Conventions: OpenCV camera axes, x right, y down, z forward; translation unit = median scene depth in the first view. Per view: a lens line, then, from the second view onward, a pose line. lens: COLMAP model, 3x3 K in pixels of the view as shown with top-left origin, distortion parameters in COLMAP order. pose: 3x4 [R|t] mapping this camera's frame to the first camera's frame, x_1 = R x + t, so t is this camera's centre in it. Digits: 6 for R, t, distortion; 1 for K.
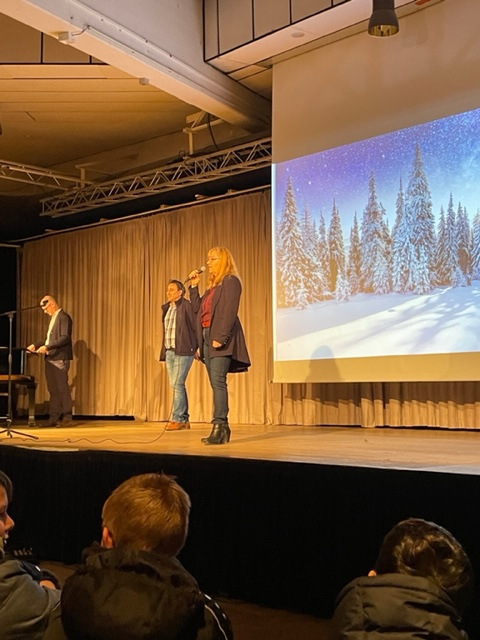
lens RADIAL K [[888.0, 0, 240.0], [0, 888.0, 320.0], [0, 0, 1]] dist [0.082223, -0.034856]
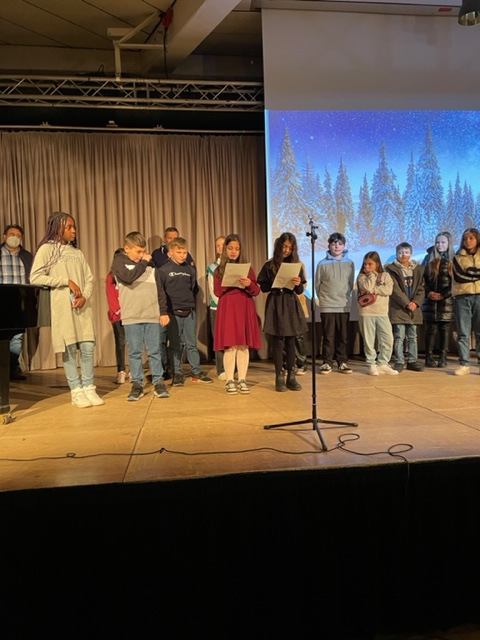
lens RADIAL K [[482.8, 0, 240.0], [0, 482.8, 320.0], [0, 0, 1]] dist [0.080912, -0.103837]
pose [[0.614872, -0.036446, 0.787784, -0.458199], [-0.037885, 0.996413, 0.075668, 0.025604], [-0.787716, -0.076372, 0.611286, 0.702337]]
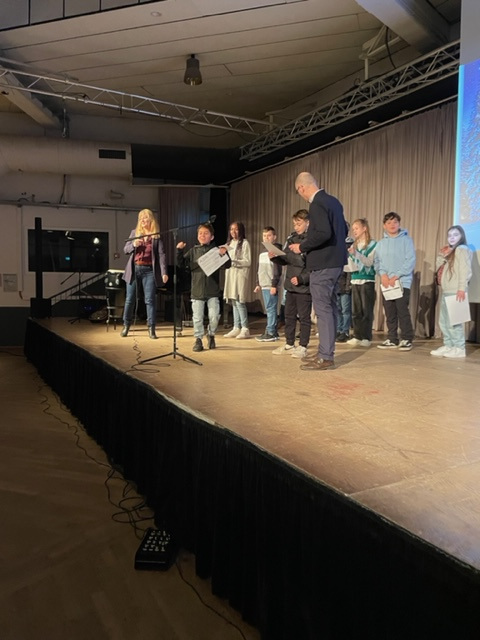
lens RADIAL K [[479.5, 0, 234.7], [0, 479.5, 313.9], [0, 0, 1]] dist [0.107641, -0.137584]
pose [[0.960013, 0.028085, -0.278542, -0.042627], [0.013069, 0.989375, 0.144800, 0.004491], [0.279649, -0.142650, 0.949446, 0.437006]]
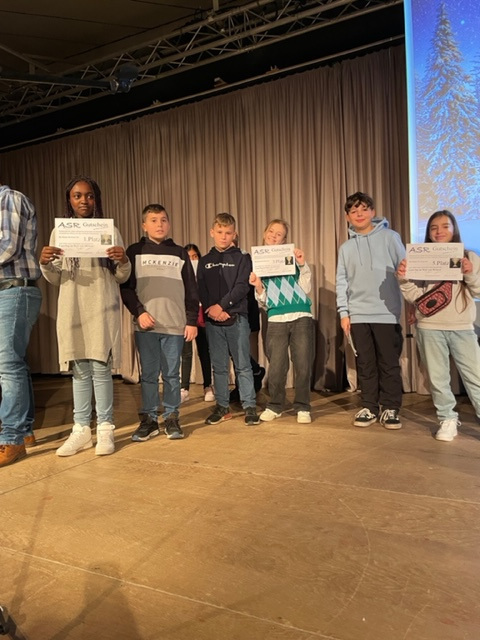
lens RADIAL K [[479.5, 0, 234.7], [0, 479.5, 313.9], [0, 0, 1]] dist [0.107641, -0.137584]
pose [[0.954653, -0.031895, 0.296007, -0.196829], [0.008278, 0.996704, 0.080697, 0.026155], [-0.297606, -0.074588, 0.951771, 0.734921]]
